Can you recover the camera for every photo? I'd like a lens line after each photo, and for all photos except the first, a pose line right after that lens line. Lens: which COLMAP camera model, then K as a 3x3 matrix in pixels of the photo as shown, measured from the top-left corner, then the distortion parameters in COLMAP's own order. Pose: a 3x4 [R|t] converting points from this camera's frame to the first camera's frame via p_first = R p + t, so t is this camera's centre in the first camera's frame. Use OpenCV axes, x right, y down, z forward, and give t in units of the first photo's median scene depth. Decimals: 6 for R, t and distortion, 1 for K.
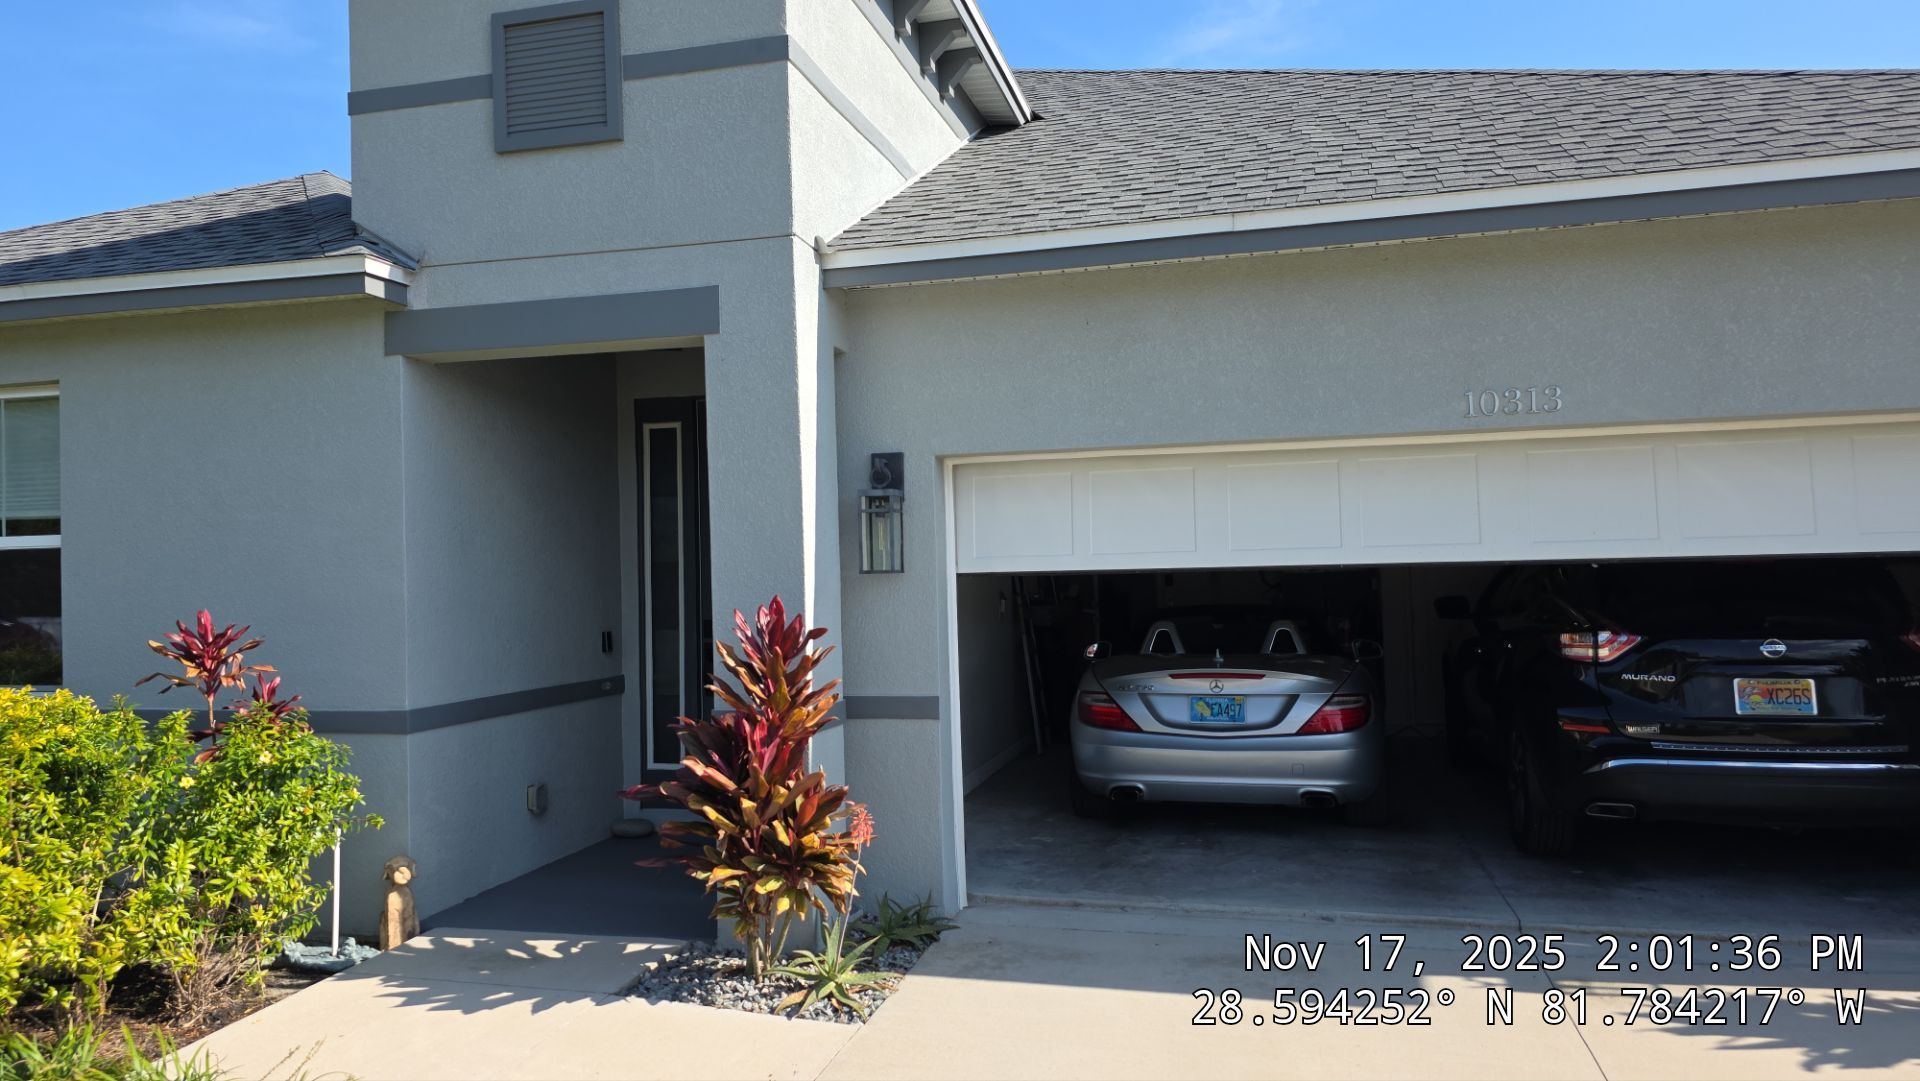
lens RADIAL K [[1218.9, 0, 953.9], [0, 1218.9, 540.7], [0, 0, 1]] dist [-0.007211, -0.013696]
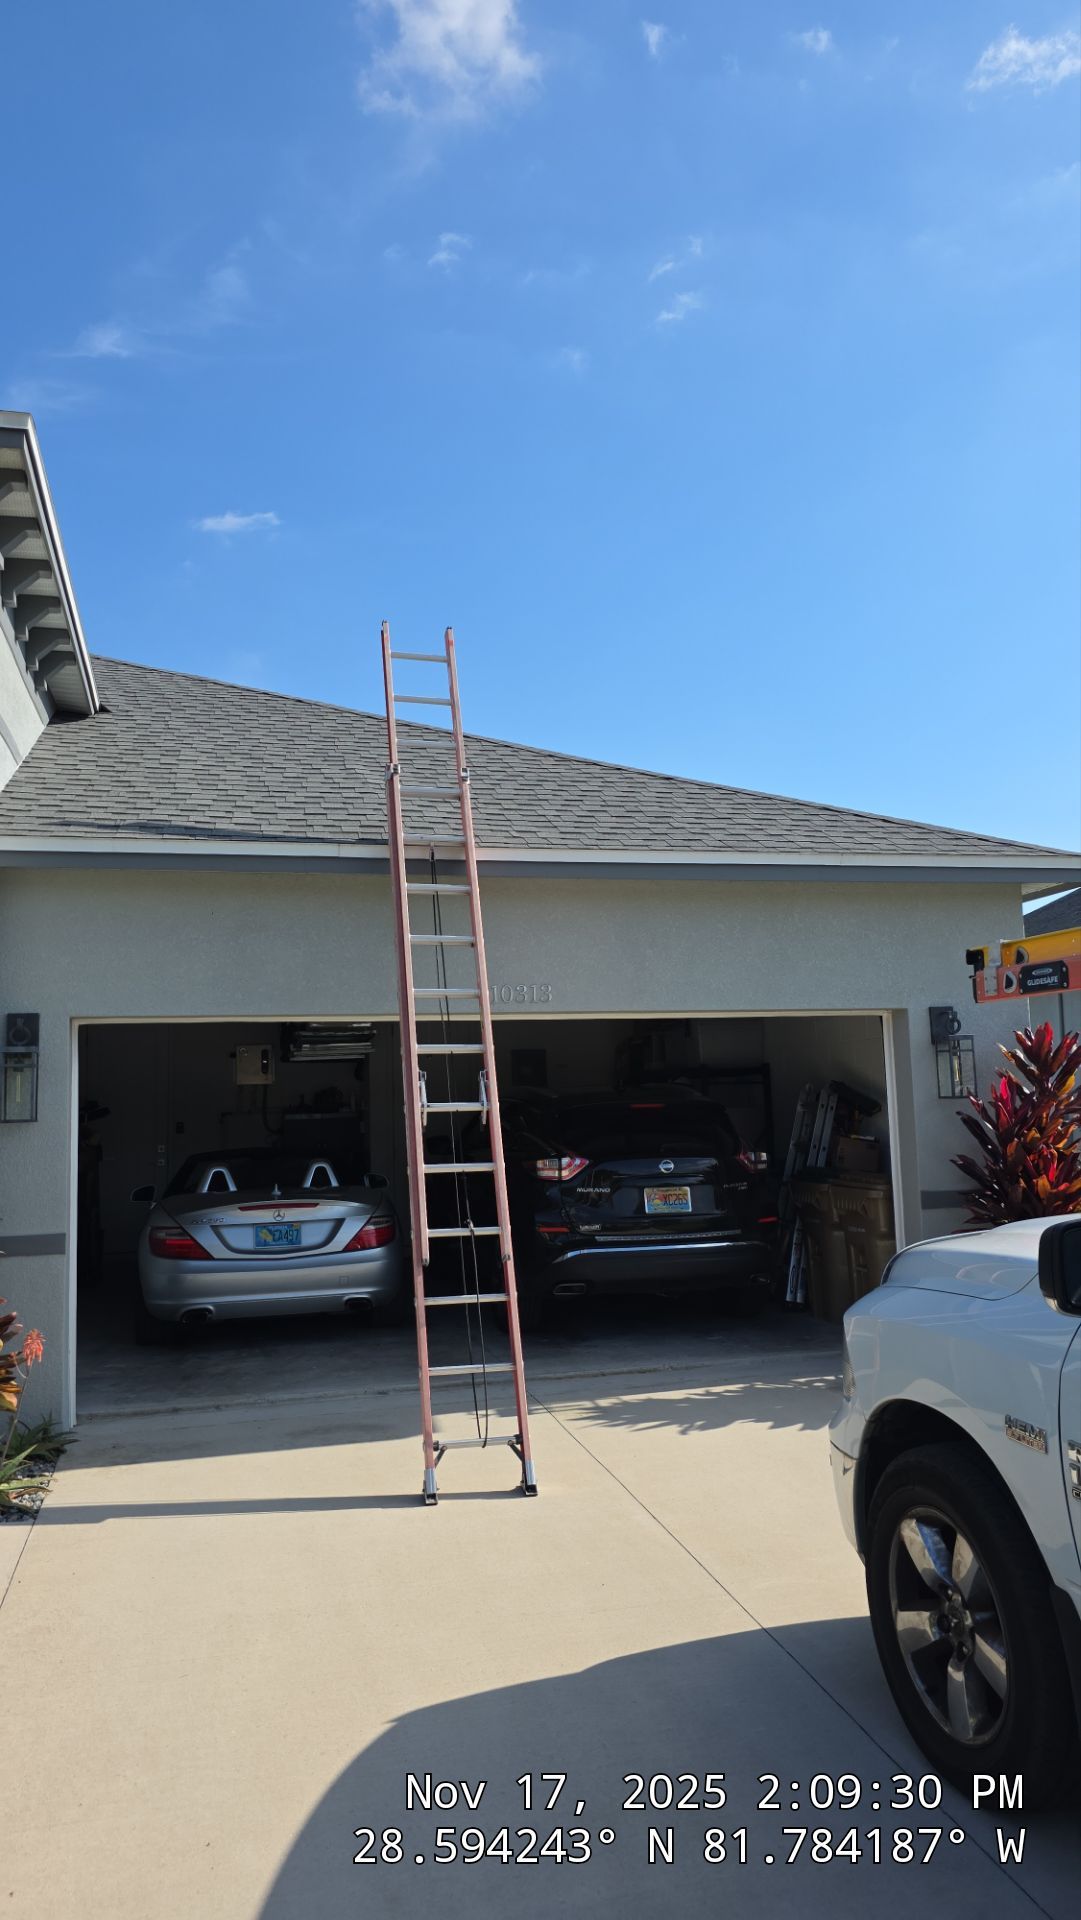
lens RADIAL K [[1218.9, 0, 538.7], [0, 1218.9, 958.9], [0, 0, 1]] dist [-0.007211, -0.013696]
pose [[0.860624, 0.054916, 0.506271, -0.204332], [0.000429, 0.994090, -0.108561, -0.000298], [-0.509240, 0.093647, 0.855514, -0.193336]]
